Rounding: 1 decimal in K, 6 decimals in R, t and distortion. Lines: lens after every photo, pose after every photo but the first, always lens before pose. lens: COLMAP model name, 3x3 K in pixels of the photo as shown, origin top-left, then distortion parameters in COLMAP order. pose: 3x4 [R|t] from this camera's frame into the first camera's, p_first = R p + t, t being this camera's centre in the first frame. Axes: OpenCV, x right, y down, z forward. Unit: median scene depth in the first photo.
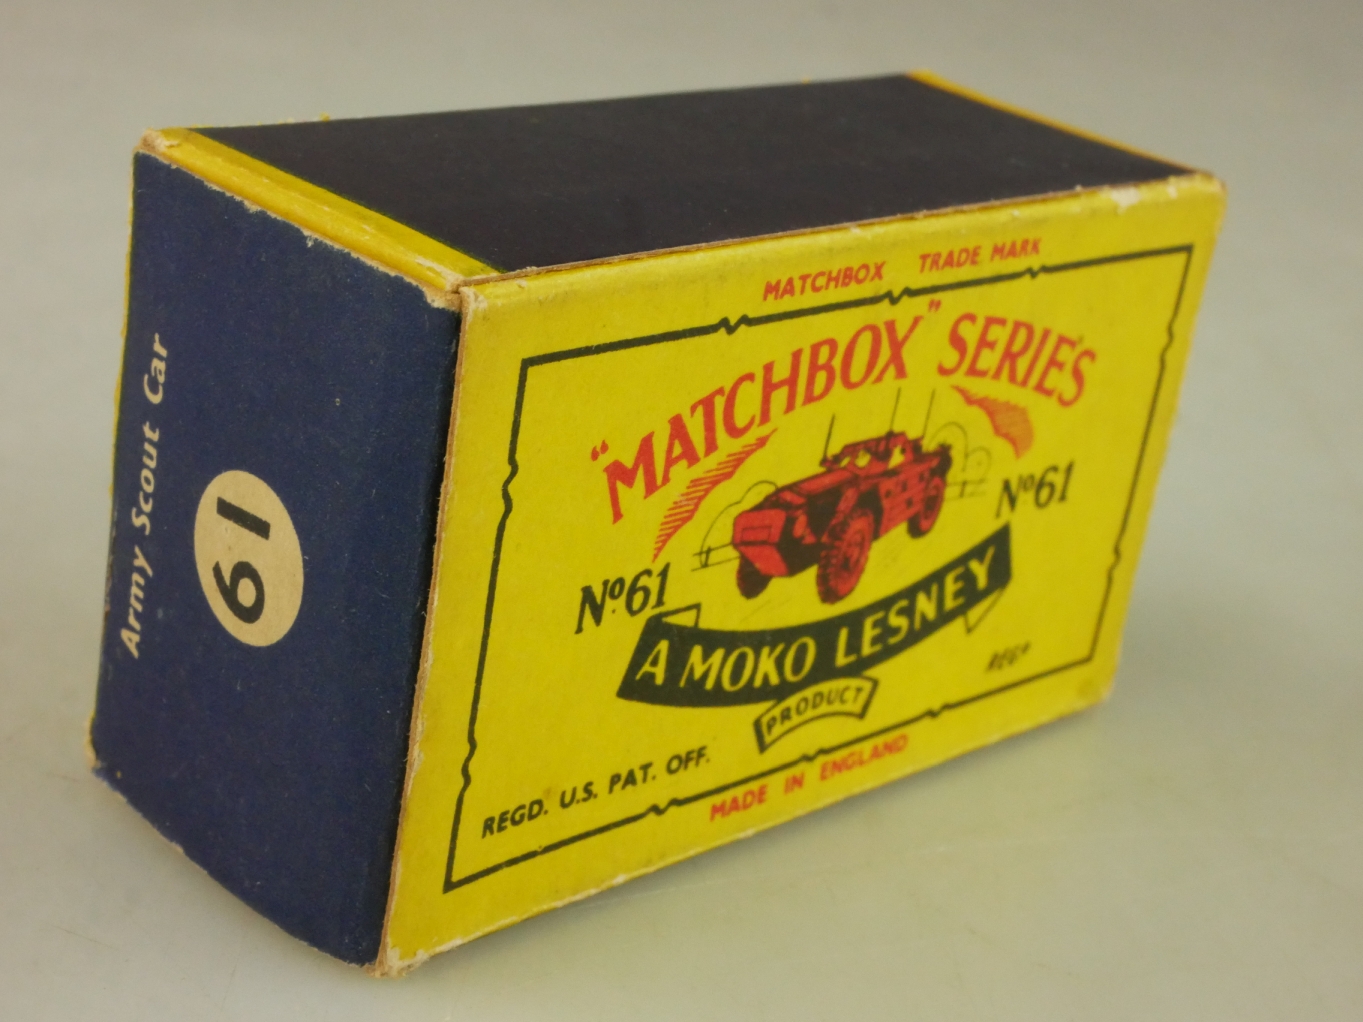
lens RADIAL K [[2447.1, 0, 681.5], [0, 2447.1, 511.0], [0, 0, 1]] dist [0.031569, -0.137365]
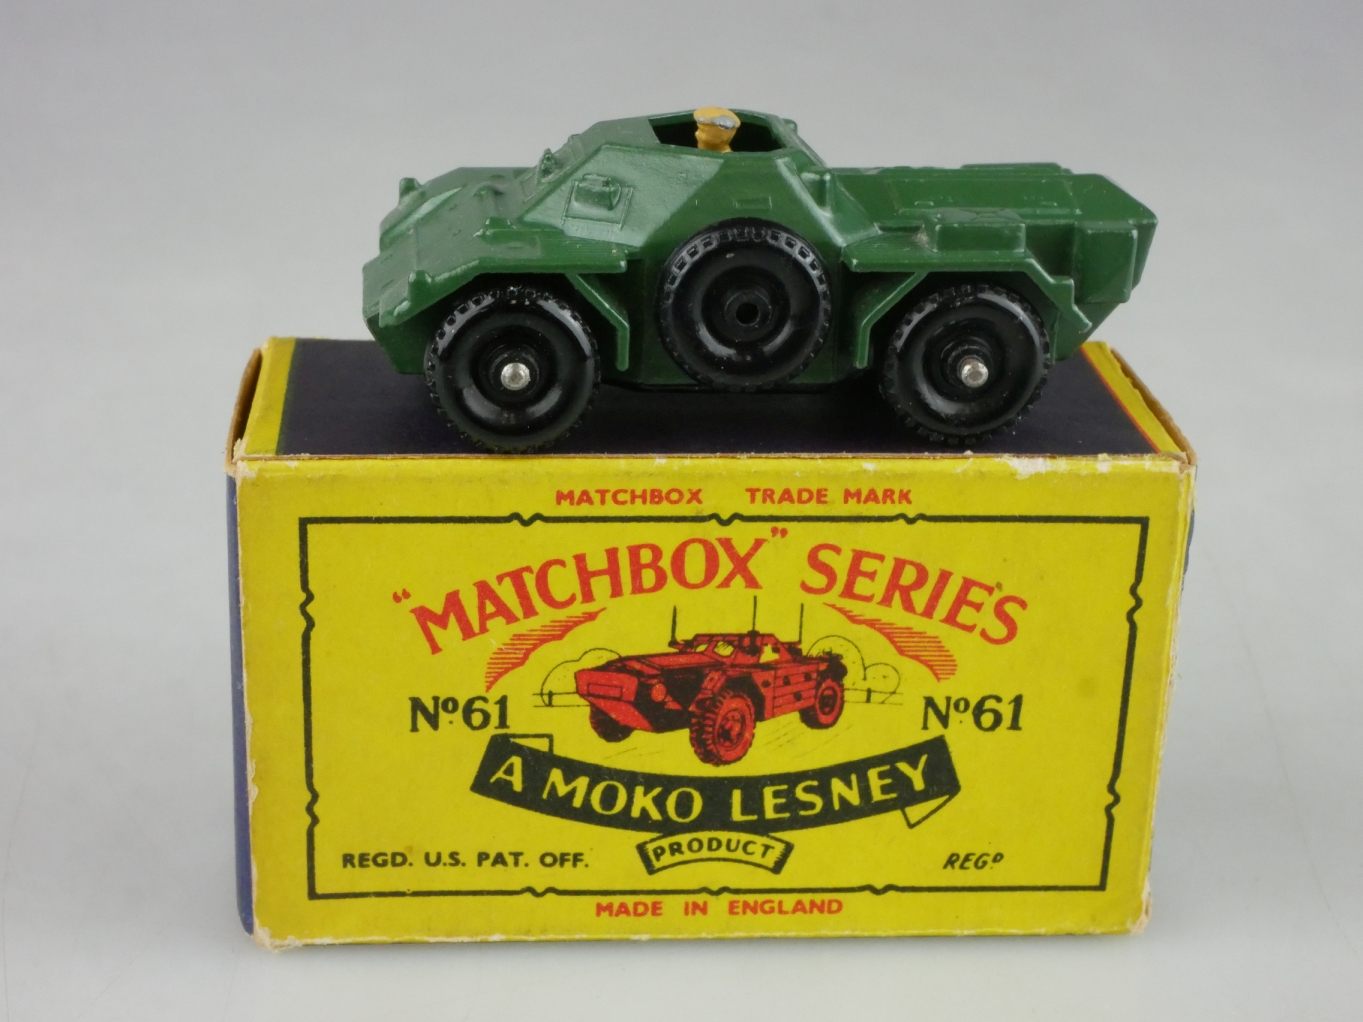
lens RADIAL K [[2447.1, 0, 681.5], [0, 2447.1, 511.0], [0, 0, 1]] dist [0.031569, -0.137365]
pose [[0.765994, 0.127977, -0.629980, 0.834851], [-0.169969, 0.985428, -0.006482, -0.079261], [0.619970, 0.112042, 0.776584, 0.033870]]
